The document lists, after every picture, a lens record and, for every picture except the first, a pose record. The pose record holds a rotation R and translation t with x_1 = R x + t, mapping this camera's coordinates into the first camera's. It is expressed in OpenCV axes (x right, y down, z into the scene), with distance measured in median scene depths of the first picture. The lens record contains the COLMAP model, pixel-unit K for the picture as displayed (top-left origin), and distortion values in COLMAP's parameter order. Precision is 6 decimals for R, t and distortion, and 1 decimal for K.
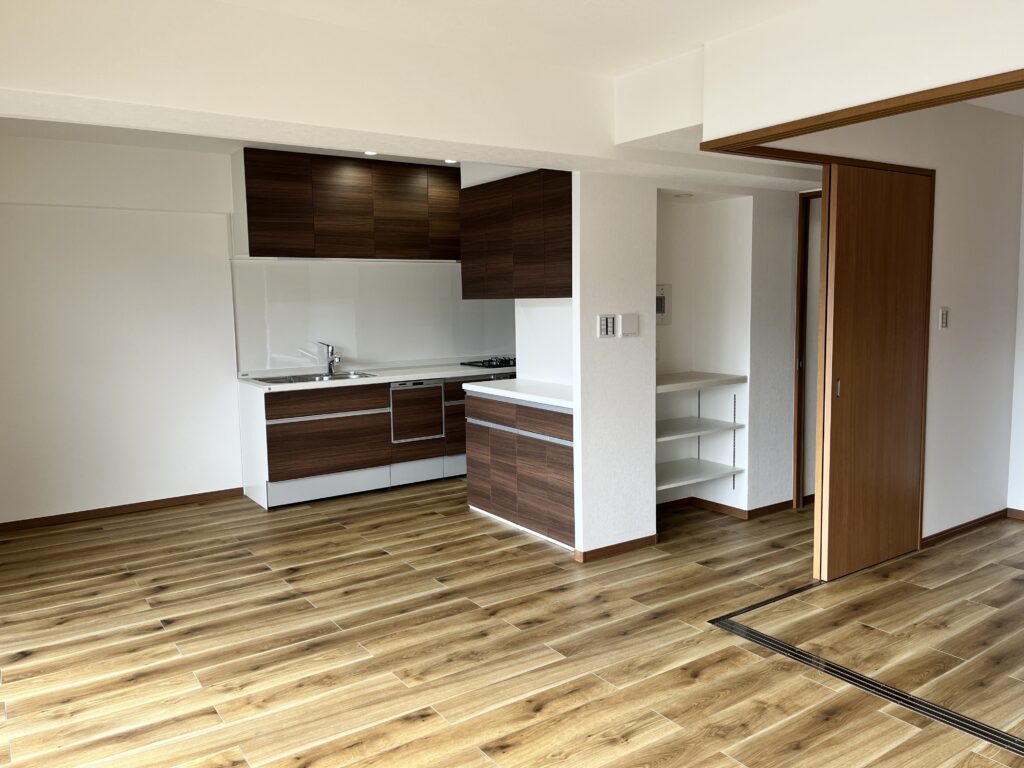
lens RADIAL K [[806.3, 0, 519.2], [0, 806.3, 384.6], [0, 0, 1]] dist [-0.002574, -0.000813]
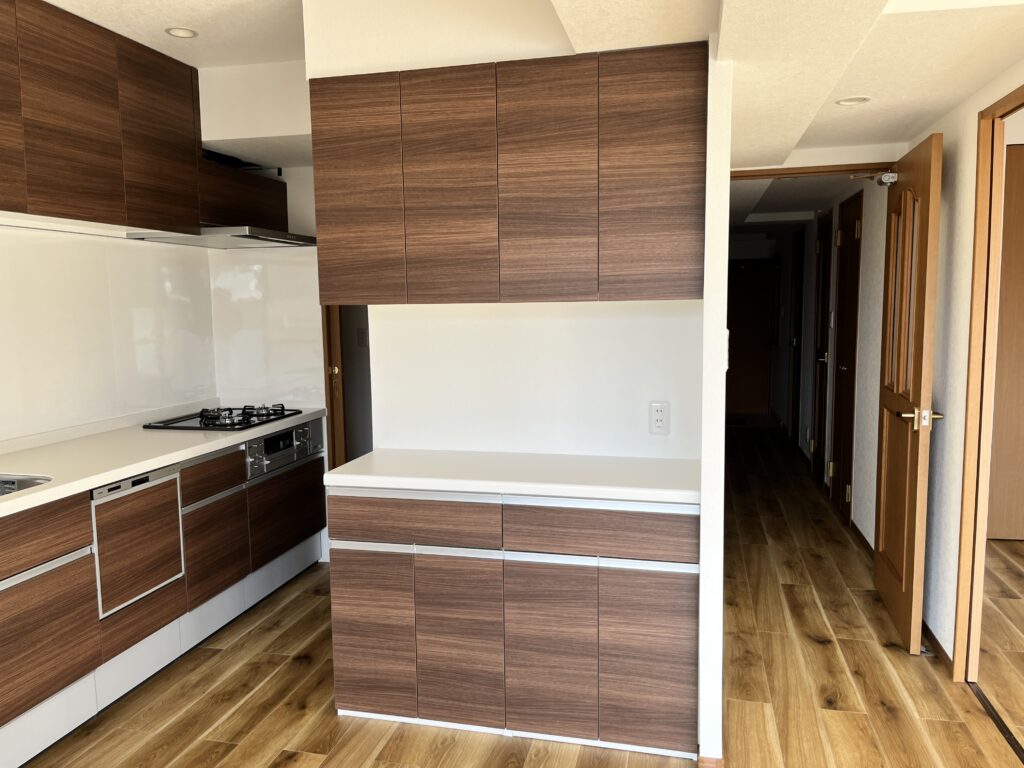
lens RADIAL K [[806.3, 0, 508.1], [0, 806.3, 382.6], [0, 0, 1]] dist [-0.002574, -0.000813]
pose [[0.737434, -0.064158, 0.672365, -0.333689], [0.074703, 0.997118, 0.013214, -0.058864], [-0.671275, 0.040483, 0.740102, 0.584284]]
